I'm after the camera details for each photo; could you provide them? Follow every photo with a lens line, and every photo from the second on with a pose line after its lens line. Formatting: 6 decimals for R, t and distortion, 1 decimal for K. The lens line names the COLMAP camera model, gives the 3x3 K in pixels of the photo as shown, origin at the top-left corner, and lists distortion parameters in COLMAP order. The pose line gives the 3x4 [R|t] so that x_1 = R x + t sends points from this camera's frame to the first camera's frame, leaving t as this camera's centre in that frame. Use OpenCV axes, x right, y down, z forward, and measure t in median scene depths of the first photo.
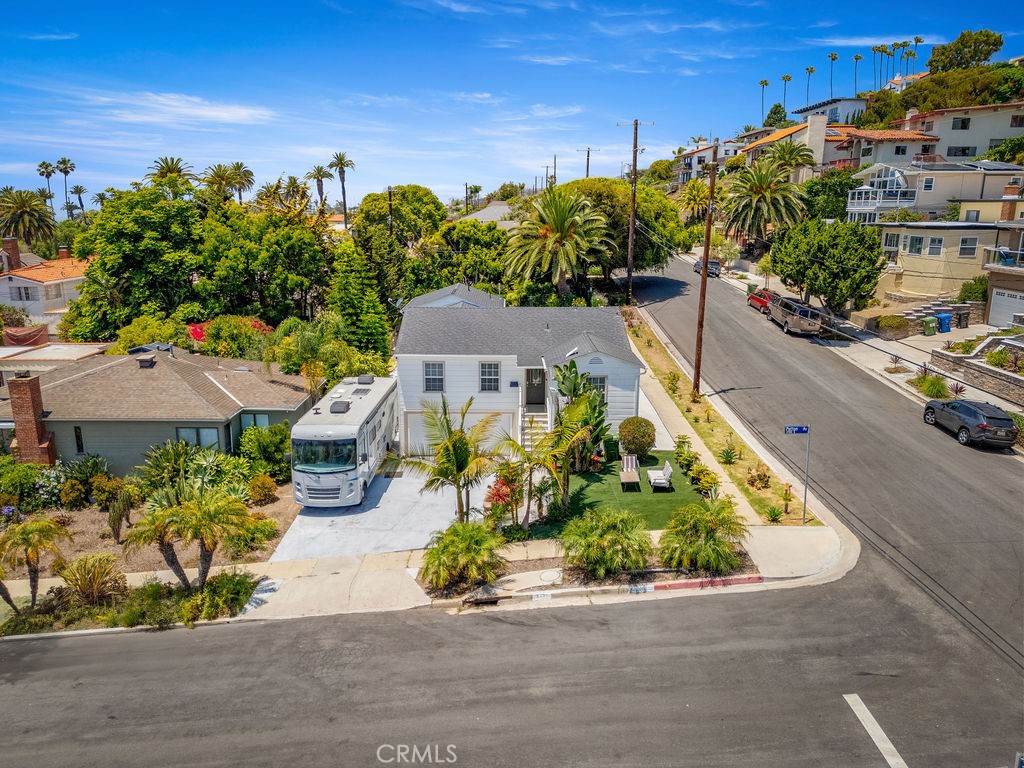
lens RADIAL K [[753.7, 0, 512.0], [0, 753.7, 384.0], [0, 0, 1]] dist [0.039850, -0.005585]
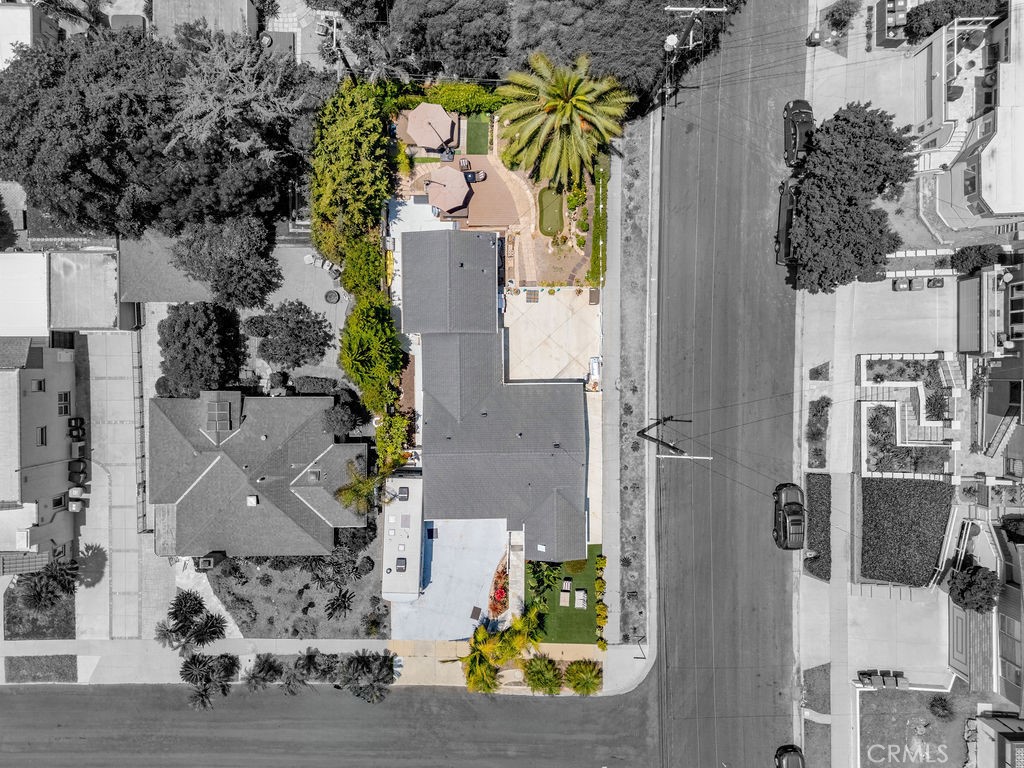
lens RADIAL K [[753.7, 0, 512.0], [0, 753.7, 384.0], [0, 0, 1]] dist [0.039850, -0.005585]
pose [[0.999874, 0.004506, 0.015202, -0.010448], [-0.015823, 0.222281, 0.974854, -2.275205], [0.001014, -0.974972, 0.222325, 1.354666]]
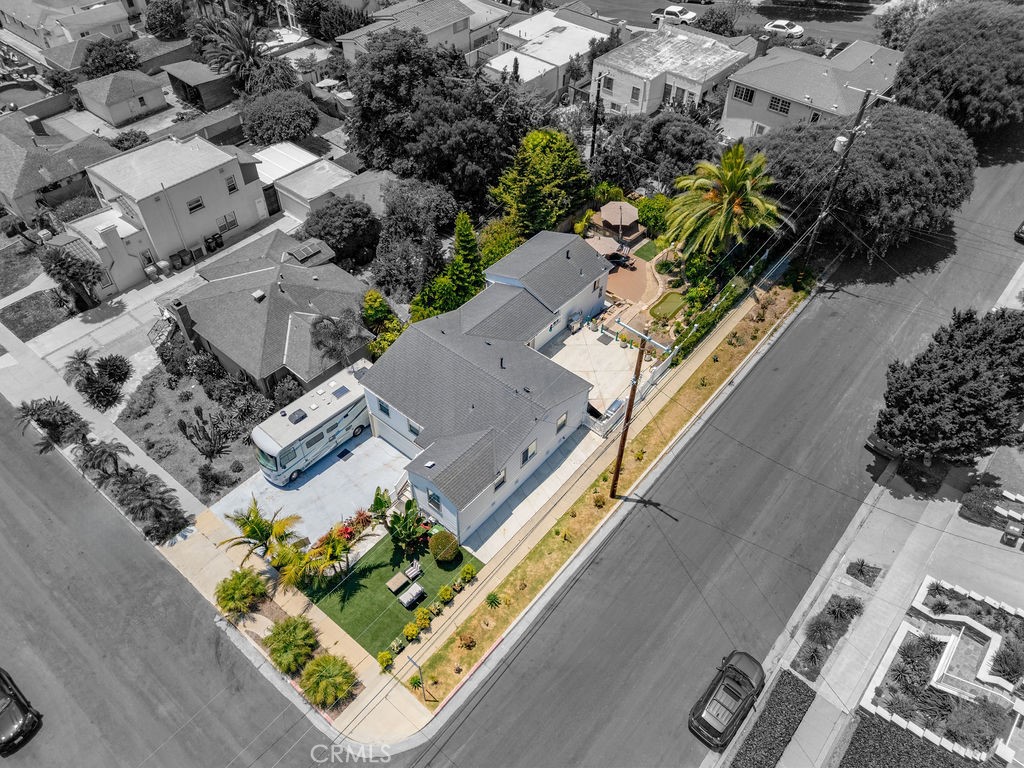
lens RADIAL K [[753.7, 0, 512.0], [0, 753.7, 384.0], [0, 0, 1]] dist [0.039850, -0.005585]
pose [[0.753220, 0.478967, -0.450832, 0.940830], [-0.165494, 0.801344, 0.574856, -1.226860], [0.636609, -0.358383, 0.682855, 0.387943]]
